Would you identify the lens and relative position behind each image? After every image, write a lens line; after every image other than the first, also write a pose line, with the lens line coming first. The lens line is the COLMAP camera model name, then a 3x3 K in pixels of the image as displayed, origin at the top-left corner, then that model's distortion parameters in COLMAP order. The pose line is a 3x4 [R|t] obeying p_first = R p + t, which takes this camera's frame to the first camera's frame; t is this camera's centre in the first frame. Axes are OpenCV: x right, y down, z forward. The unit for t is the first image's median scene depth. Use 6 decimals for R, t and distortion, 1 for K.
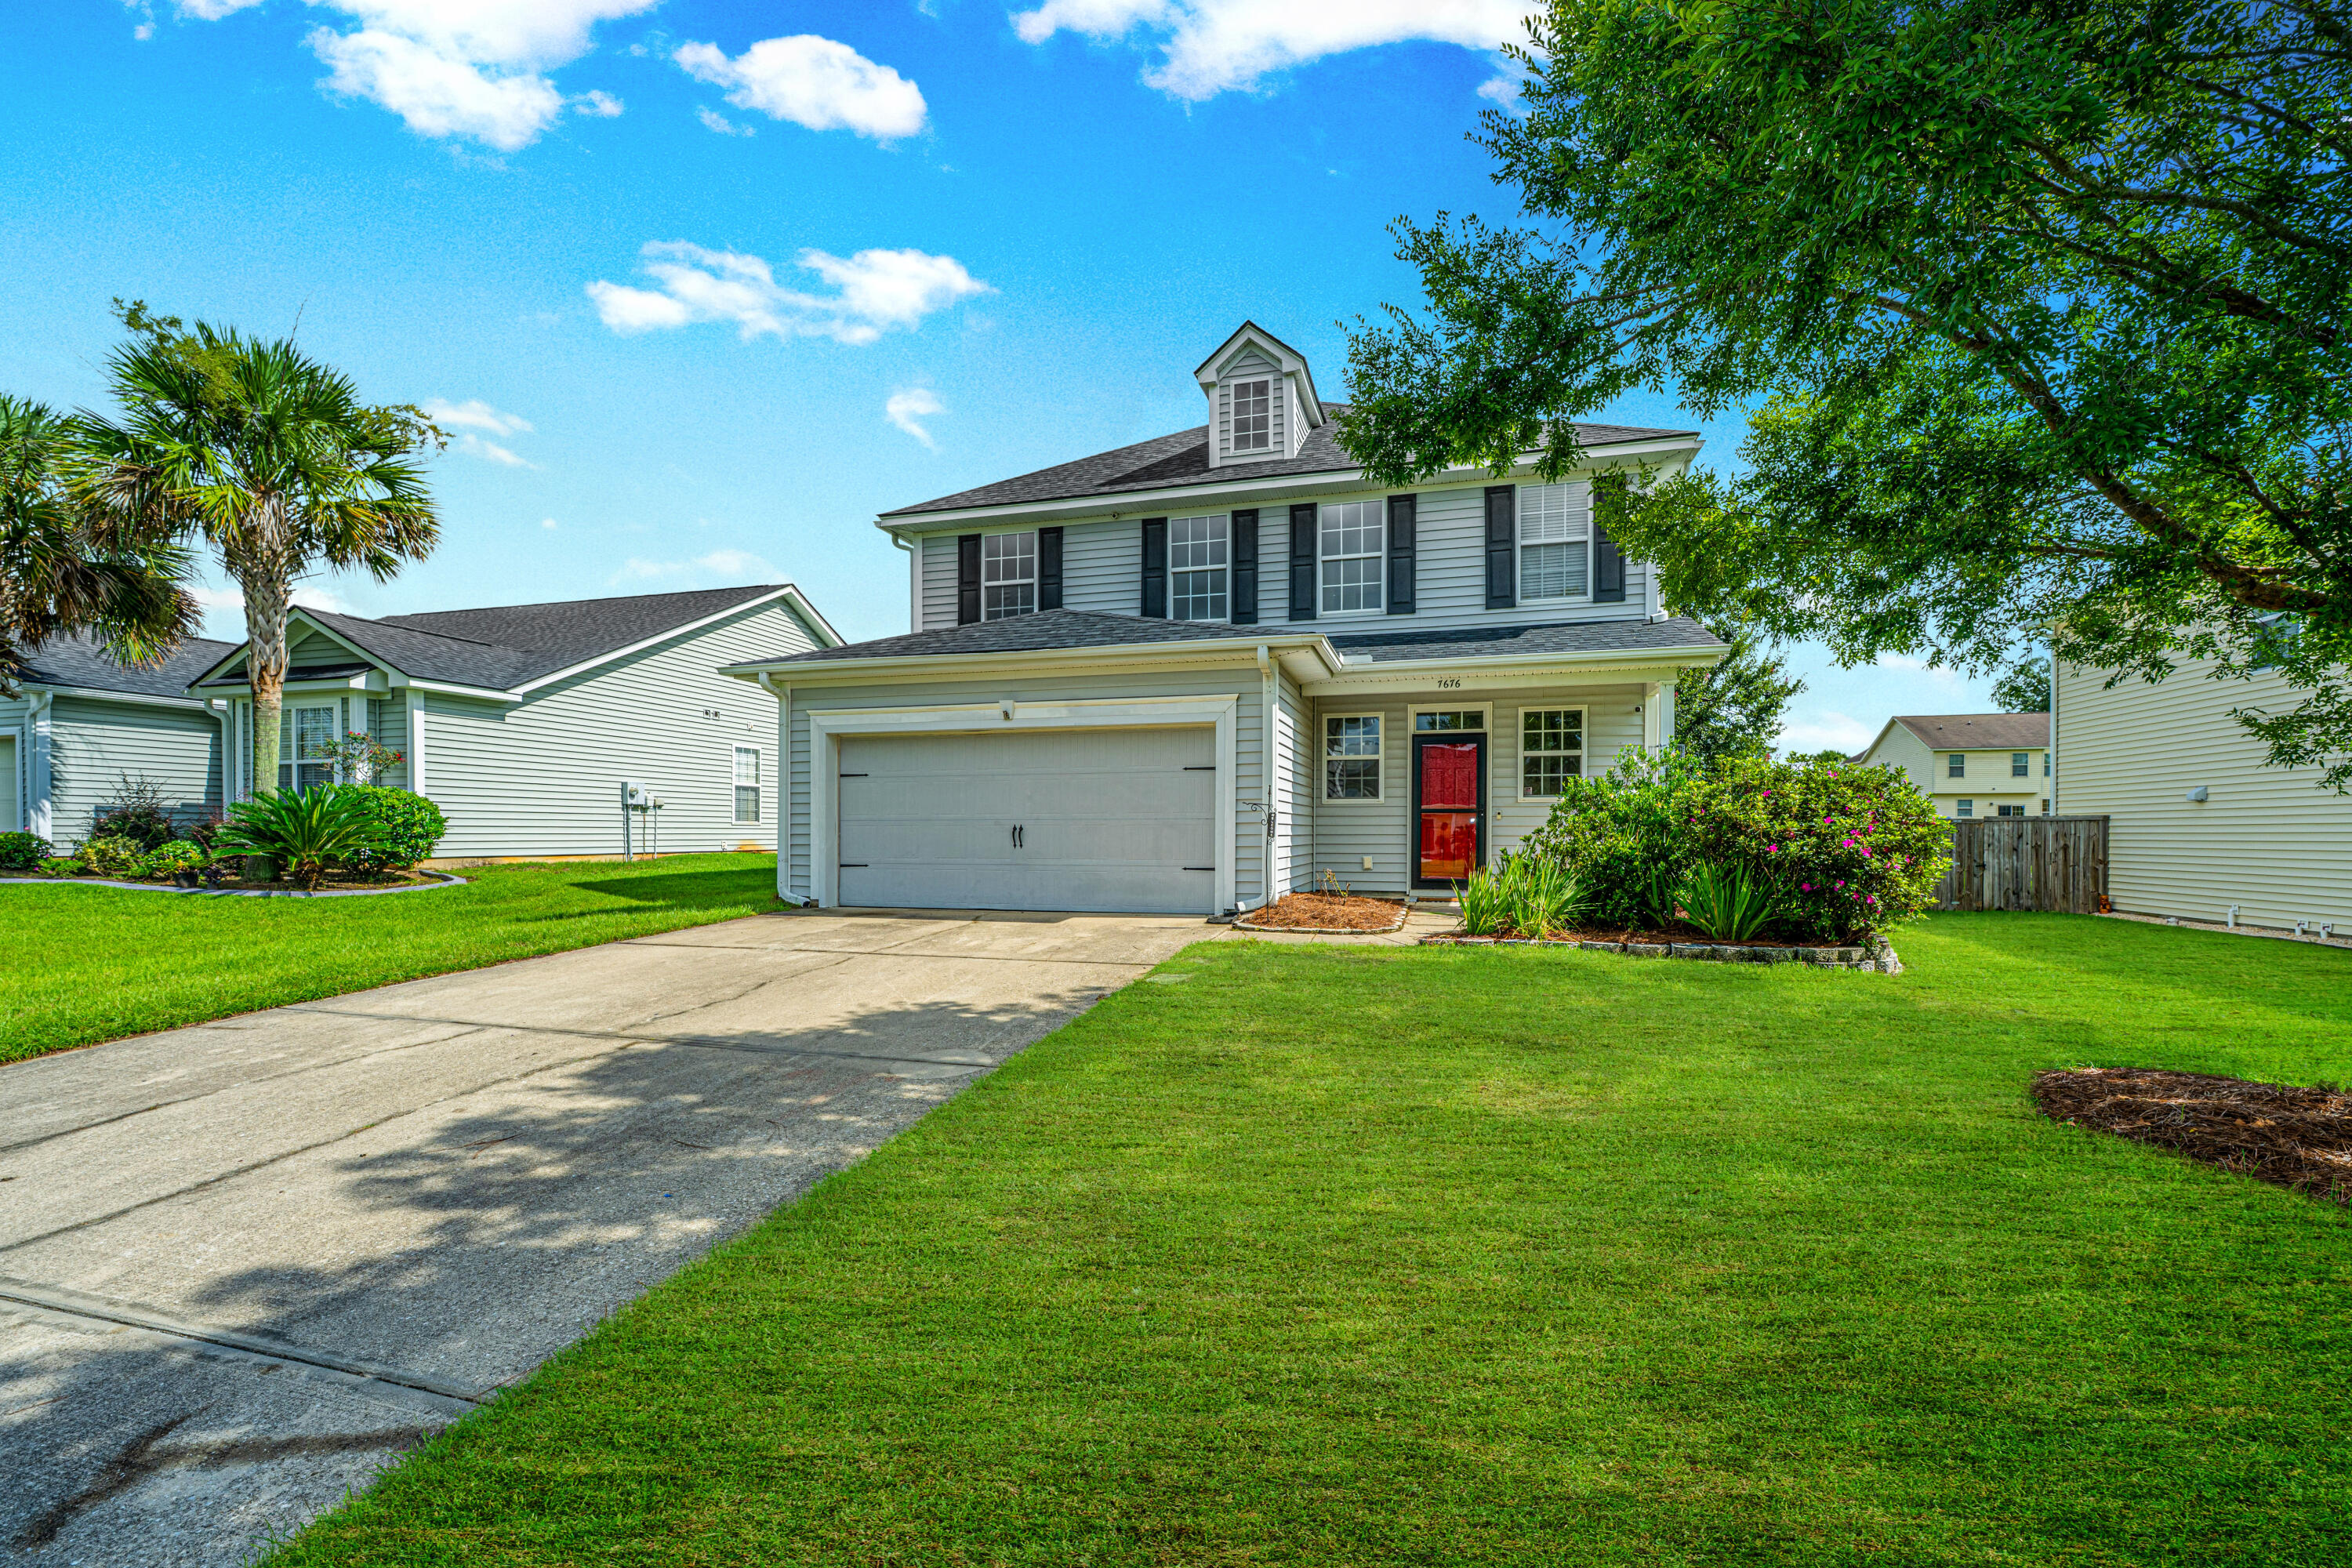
lens RADIAL K [[980.7, 0, 1167.6], [0, 980.7, 846.7], [0, 0, 1]] dist [0.002065, 0.000014]
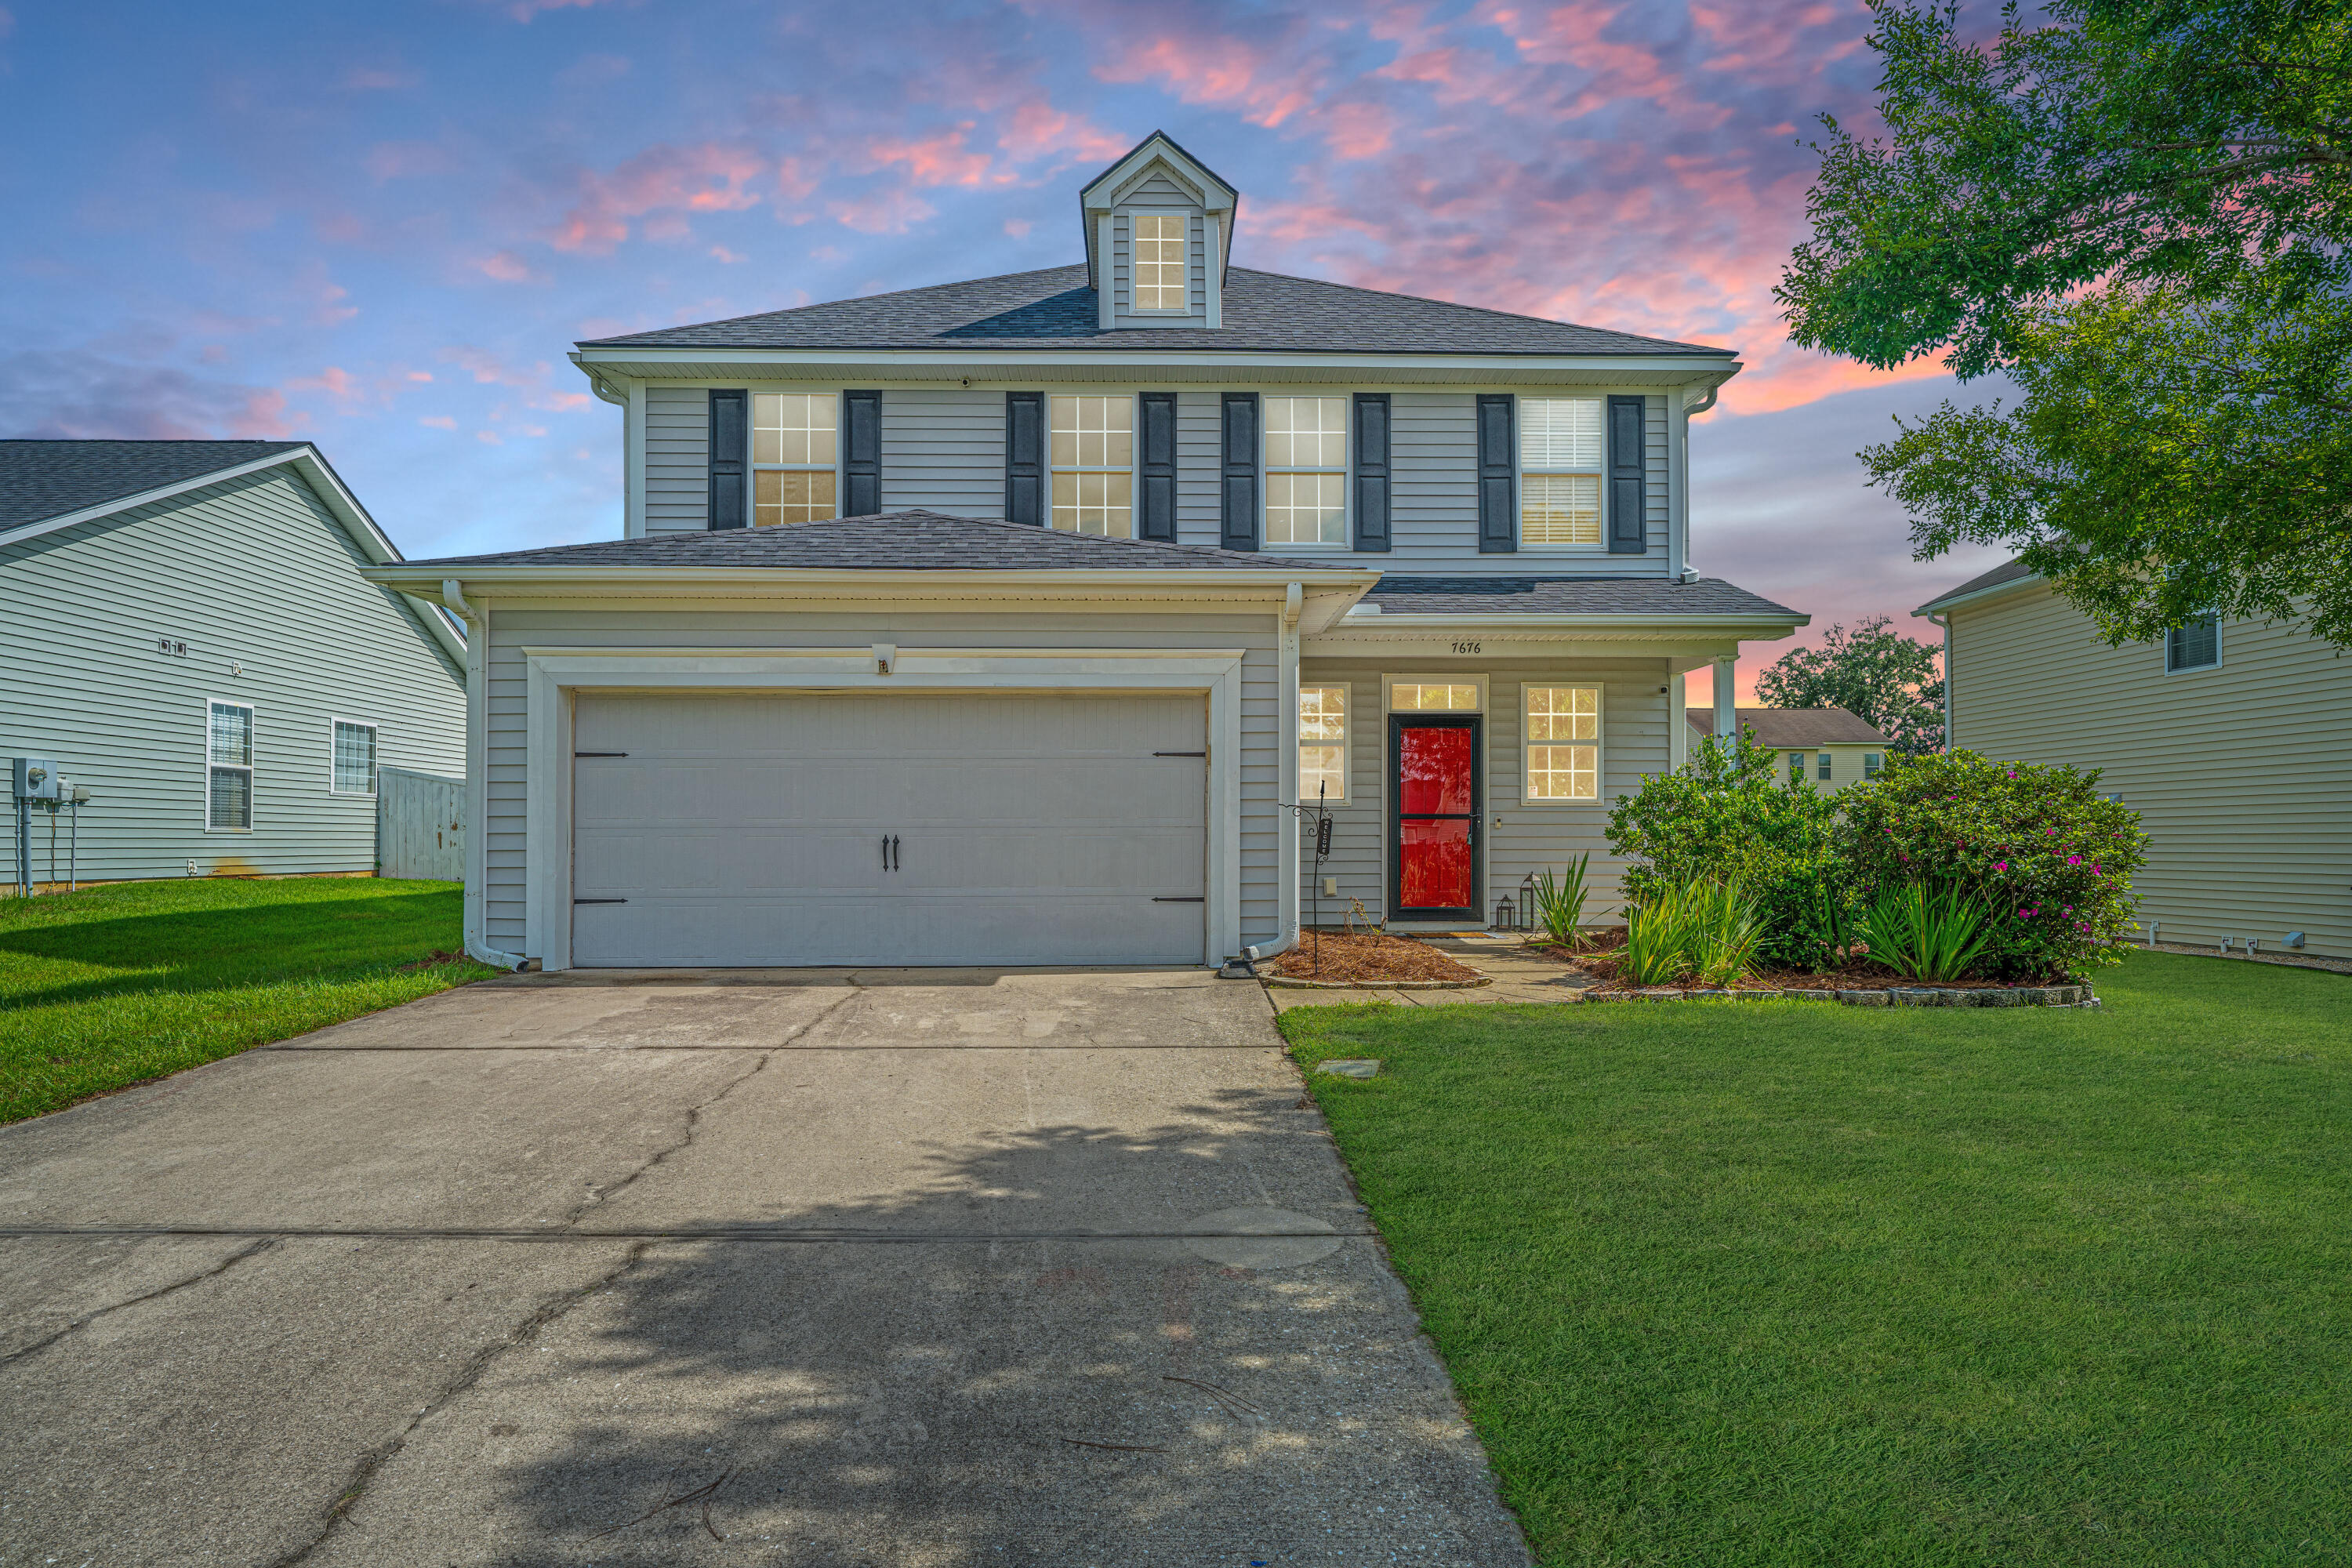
lens RADIAL K [[1317.5, 0, 1145.1], [0, 1317.5, 834.6], [0, 0, 1]] dist [0.000479, -0.000291]
pose [[0.954736, 0.000433, 0.297455, -0.222317], [0.005444, 0.999806, -0.018928, -0.004706], [-0.297405, 0.019691, 0.954548, 0.100139]]
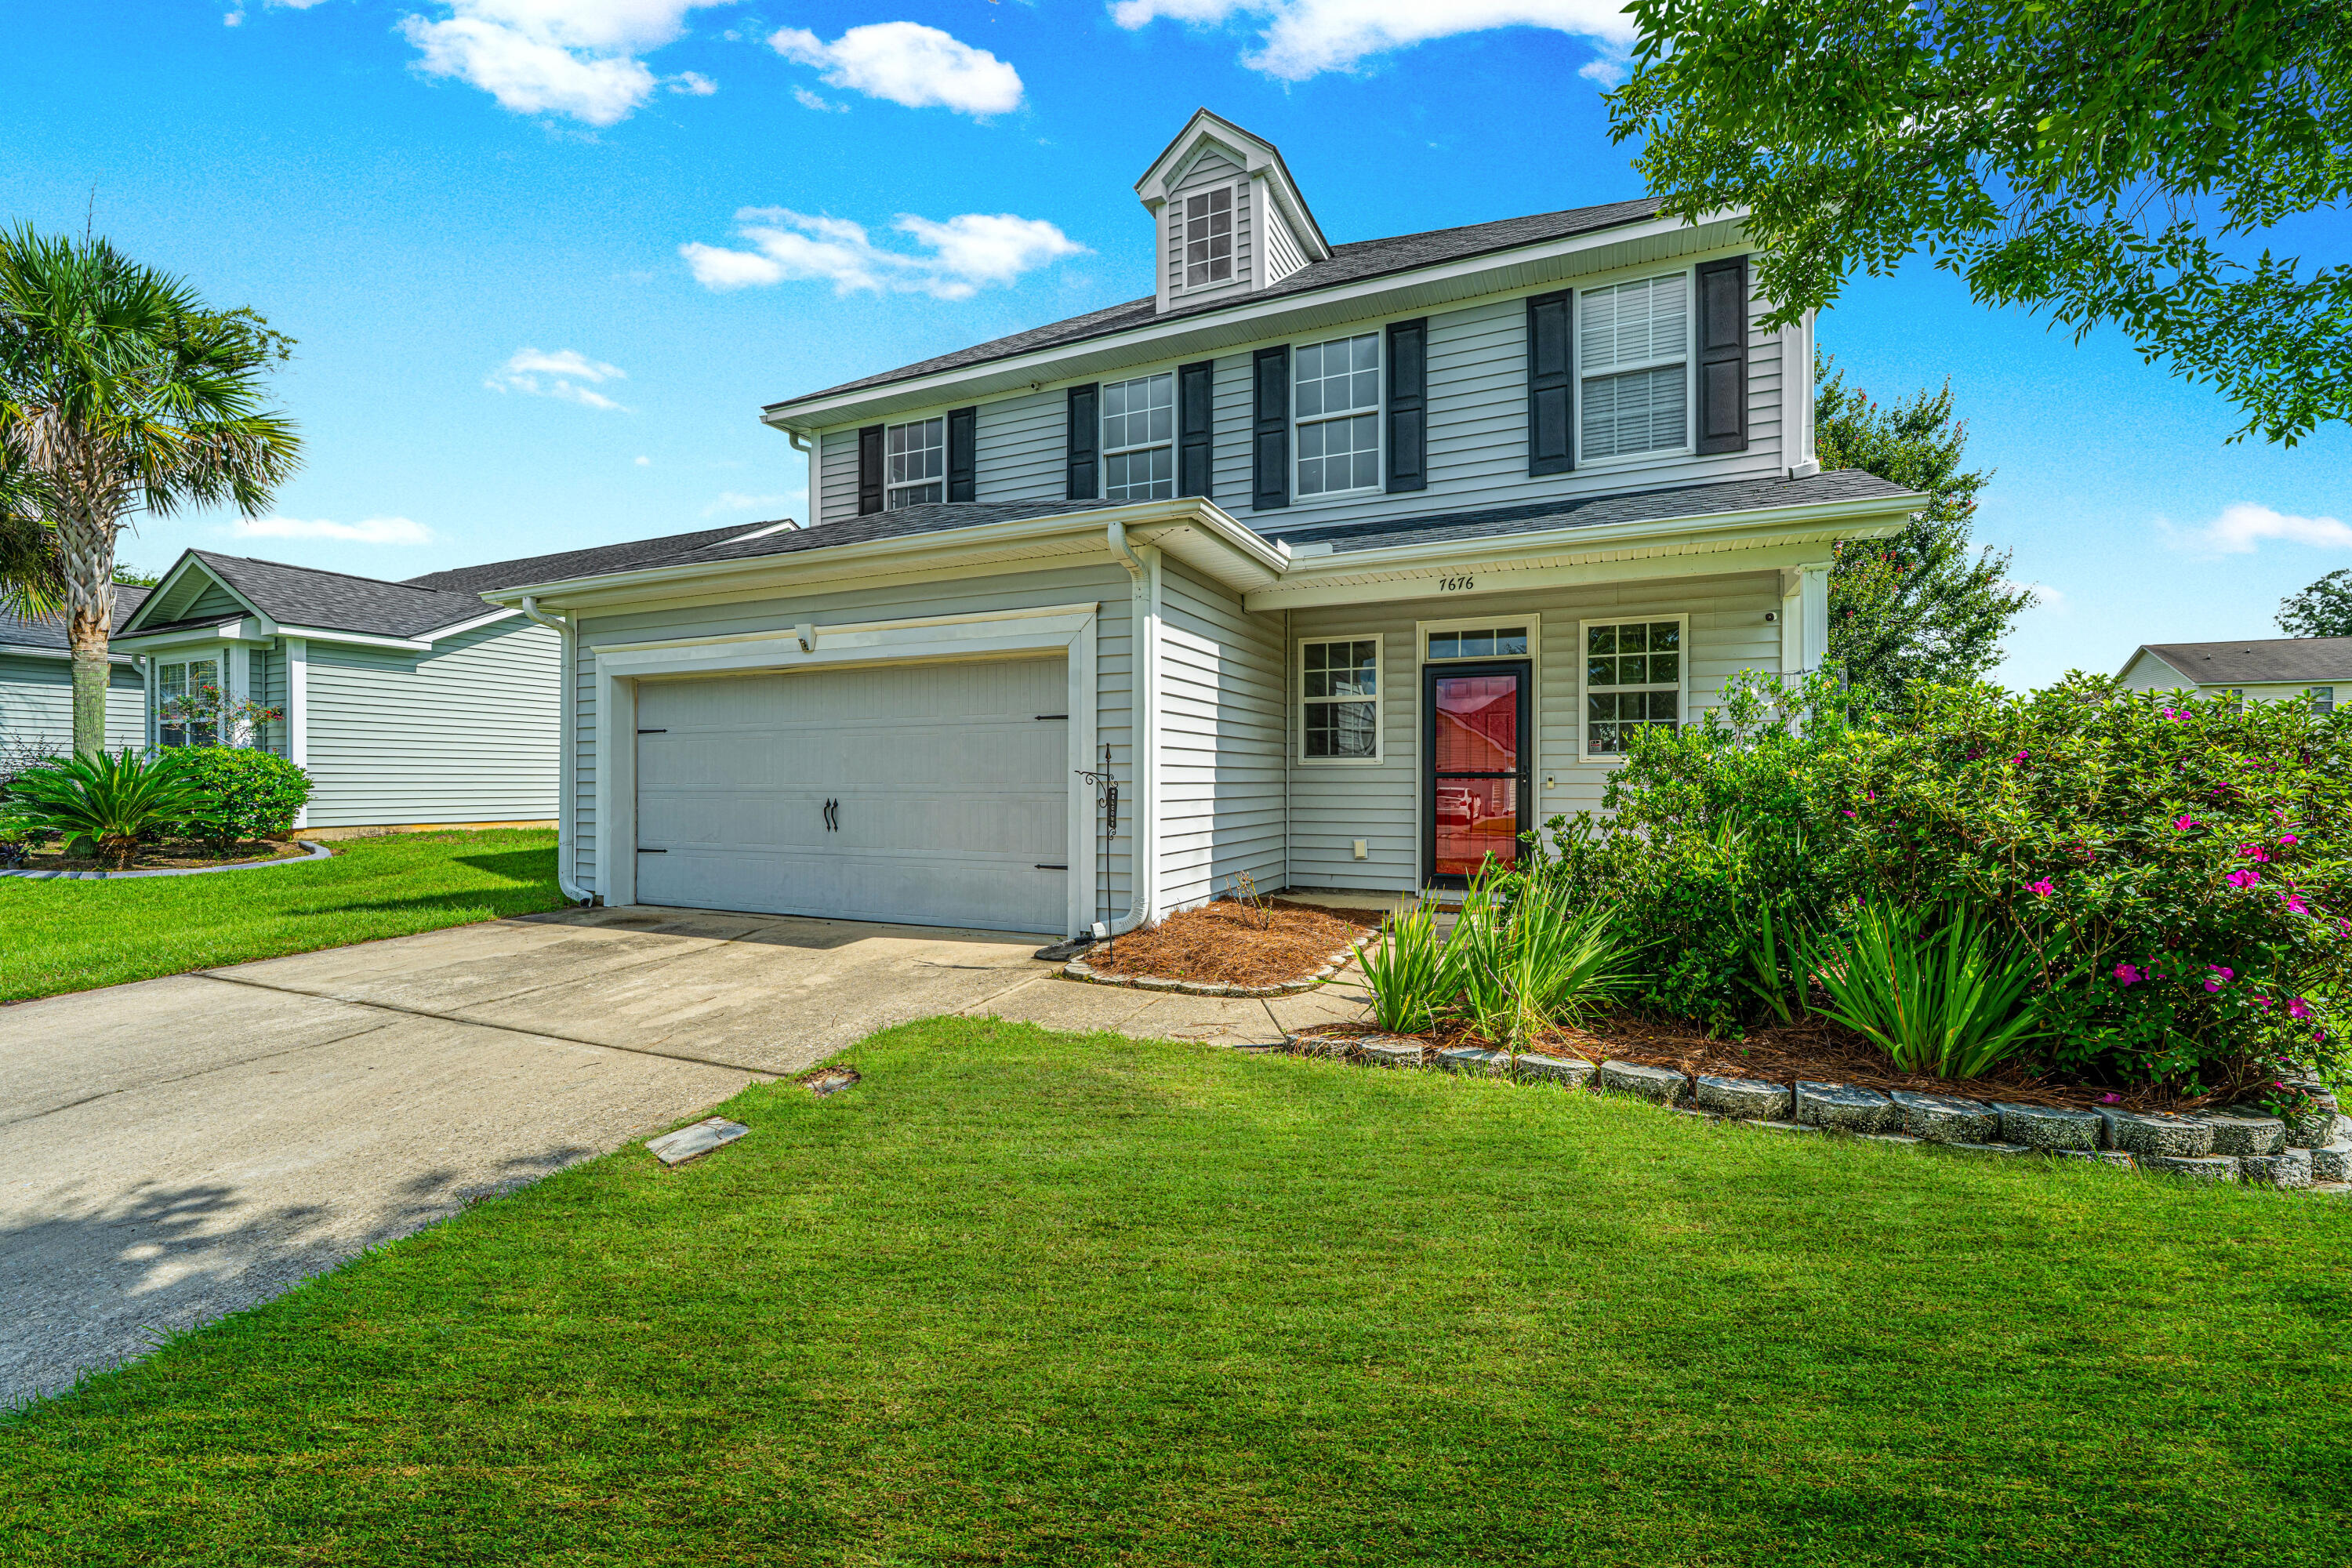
lens RADIAL K [[958.2, 0, 1176.0], [0, 958.2, 784.0], [0, 0, 1]] dist [-0.000356, -0.000249]
pose [[0.989545, -0.000887, -0.144221, 0.173248], [-0.000599, 0.999947, -0.010259, -0.023110], [0.144223, 0.010238, 0.989492, 0.305244]]
